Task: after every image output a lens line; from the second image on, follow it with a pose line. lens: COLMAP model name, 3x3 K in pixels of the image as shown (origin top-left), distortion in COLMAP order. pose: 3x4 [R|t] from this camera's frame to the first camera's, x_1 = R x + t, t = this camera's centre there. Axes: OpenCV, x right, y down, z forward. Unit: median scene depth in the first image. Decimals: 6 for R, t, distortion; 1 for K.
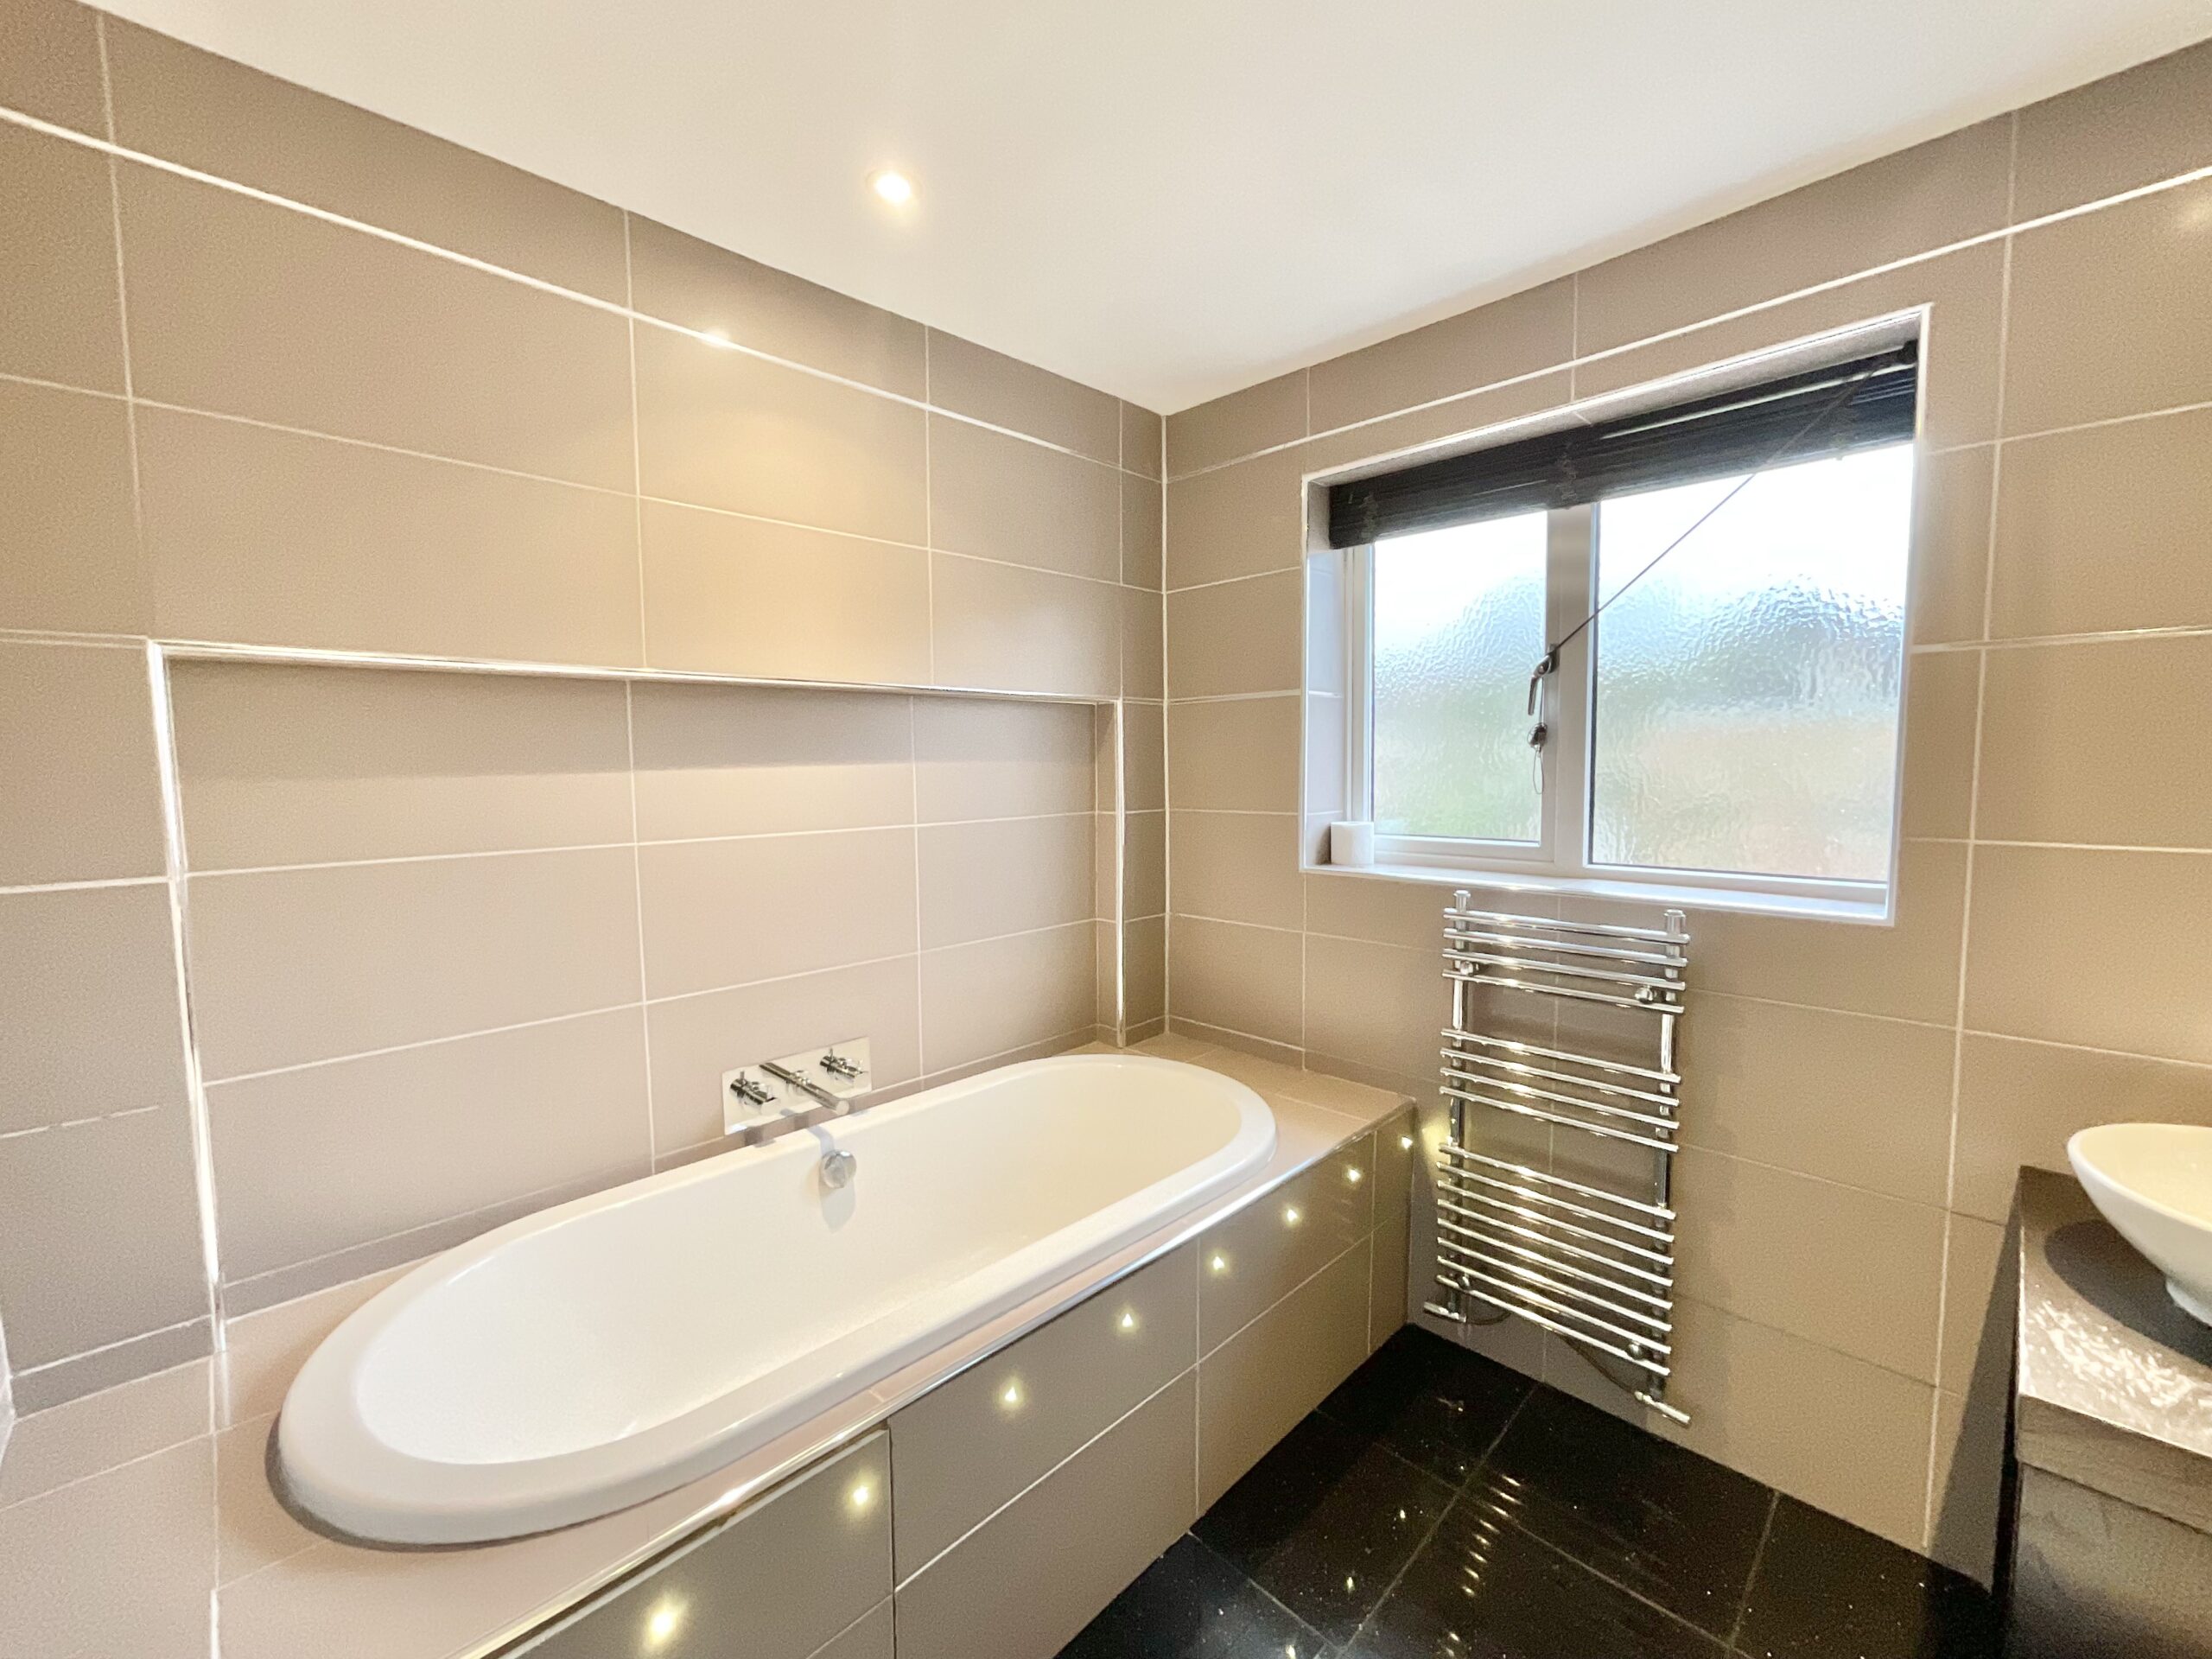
lens RADIAL K [[901.9, 0, 1101.5], [0, 901.9, 845.3], [0, 0, 1]] dist [-0.000983, -0.000652]
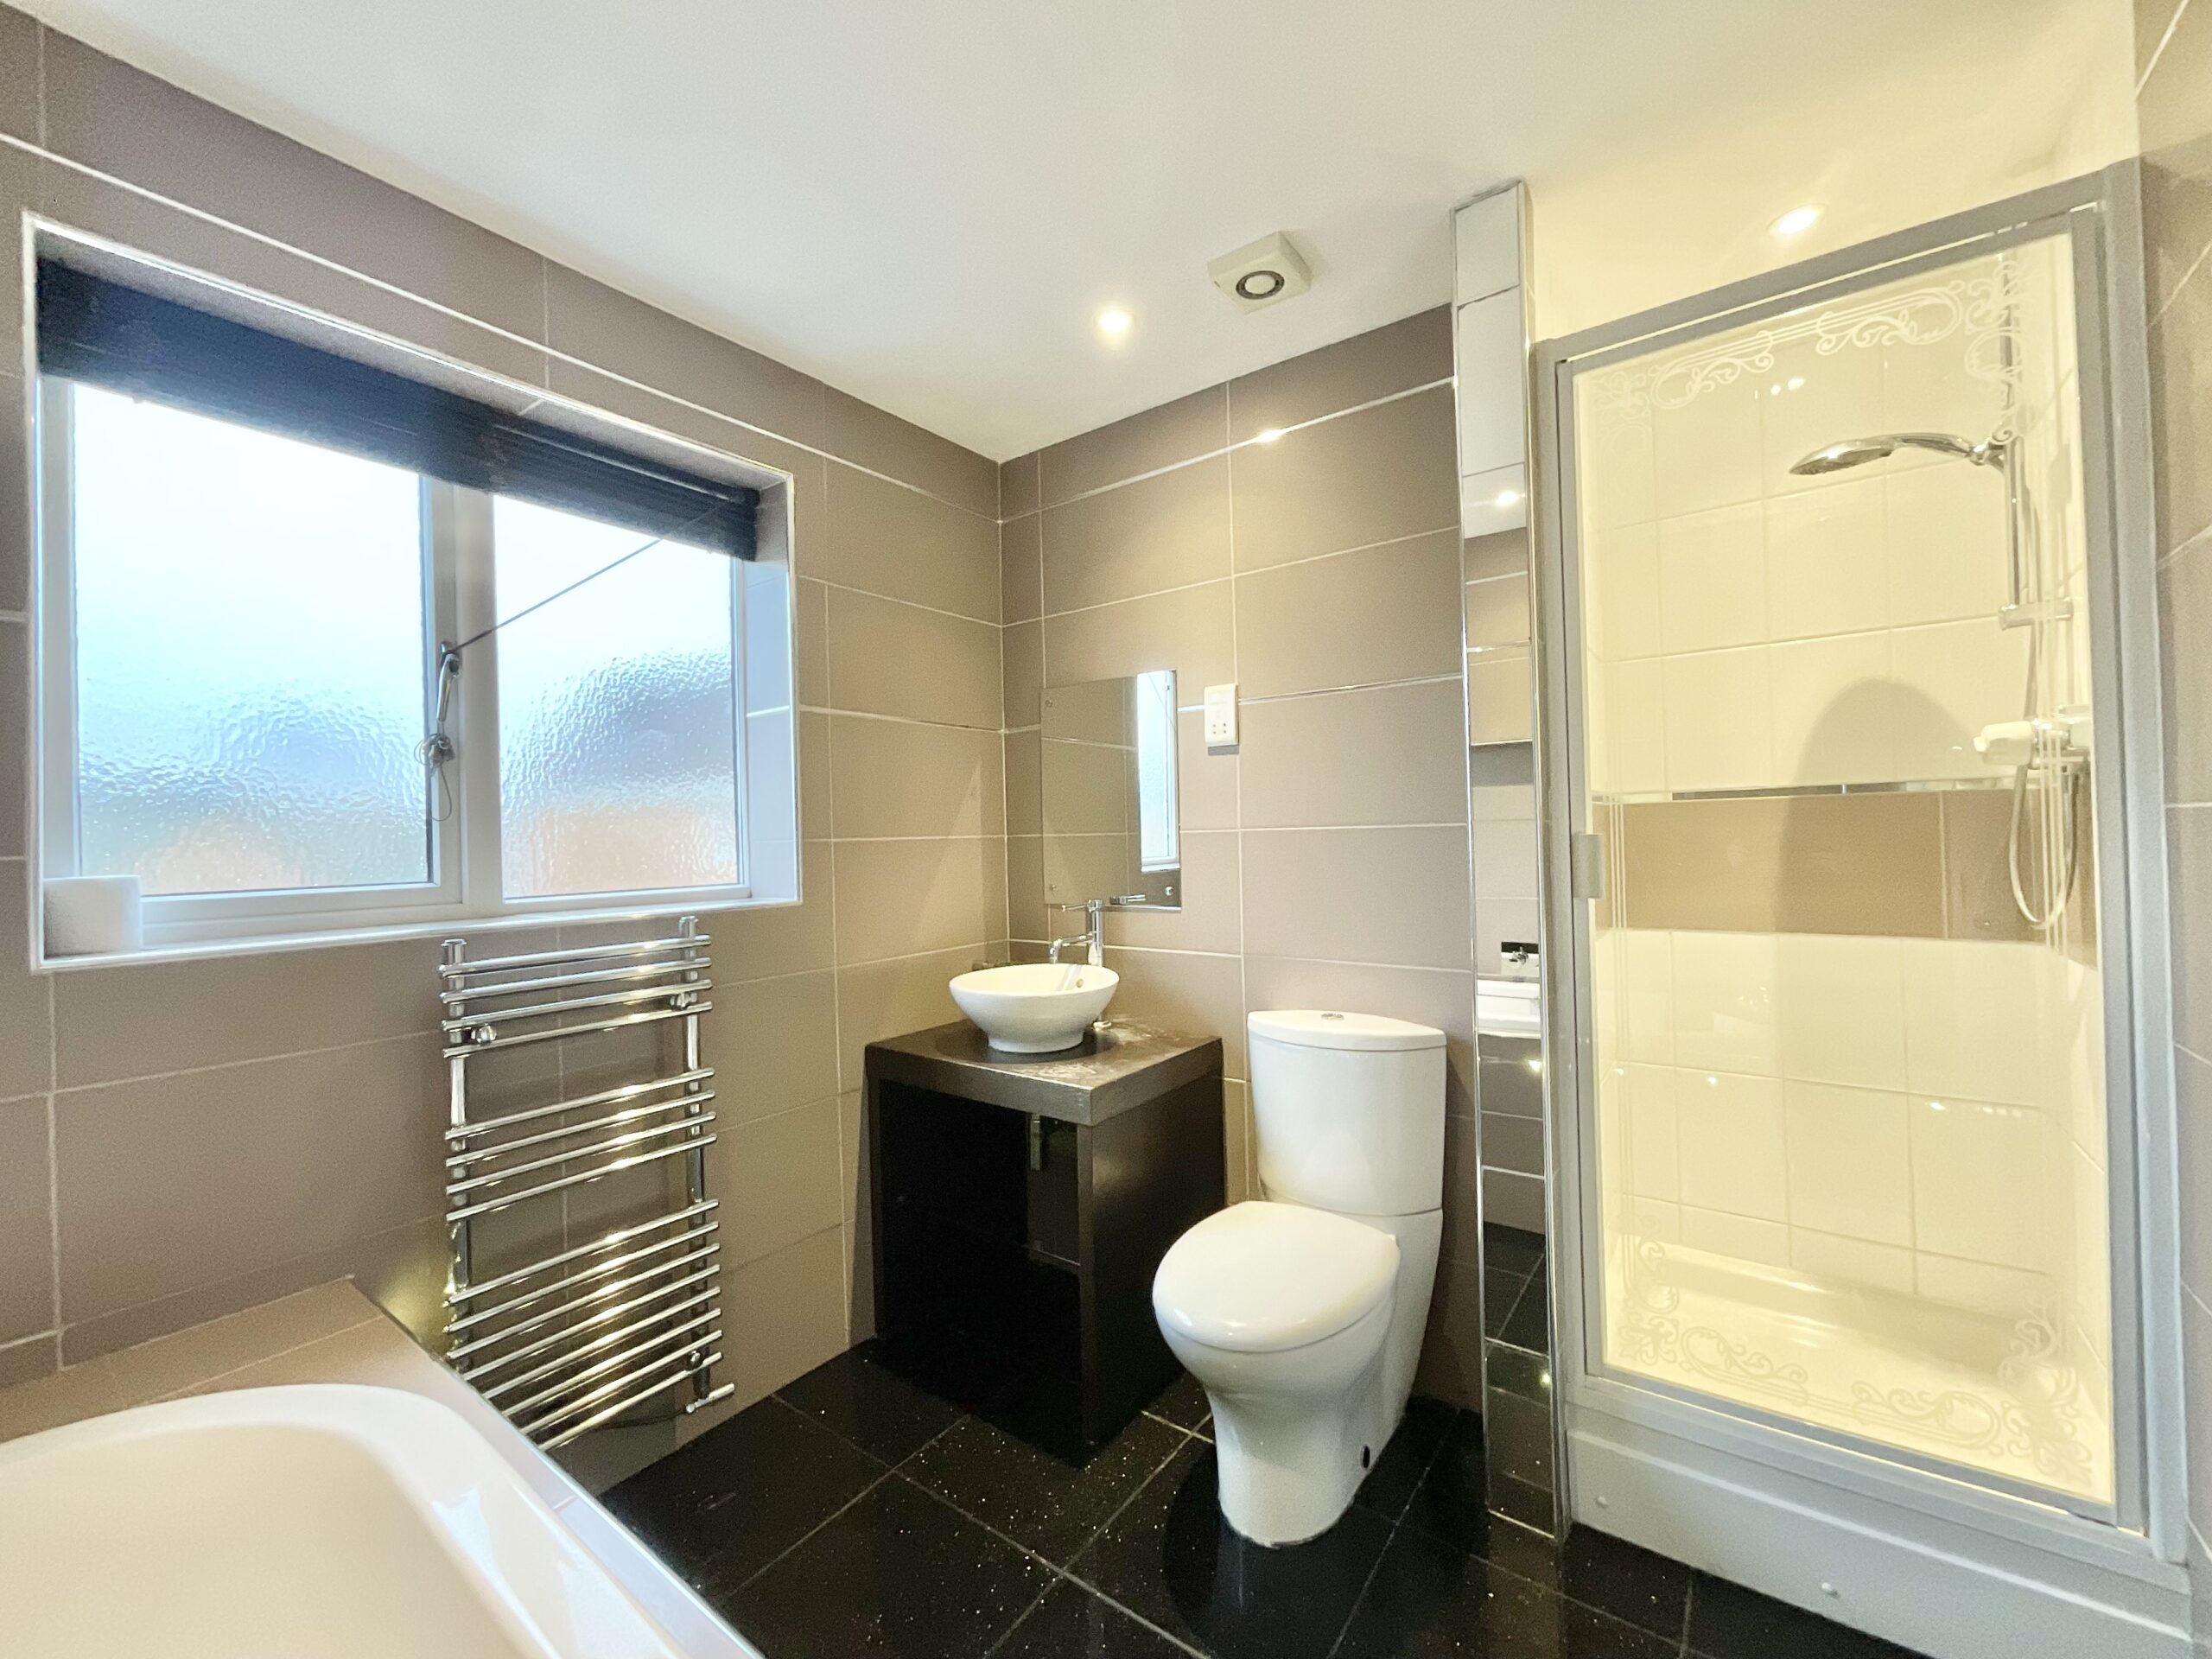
lens RADIAL K [[901.9, 0, 1097.6], [0, 901.9, 815.9], [0, 0, 1]] dist [-0.000983, -0.000652]
pose [[-0.141759, 0.021574, 0.989666, -0.475920], [0.097727, 0.995184, -0.007695, 0.006496], [-0.985065, 0.095626, -0.143185, 0.629507]]
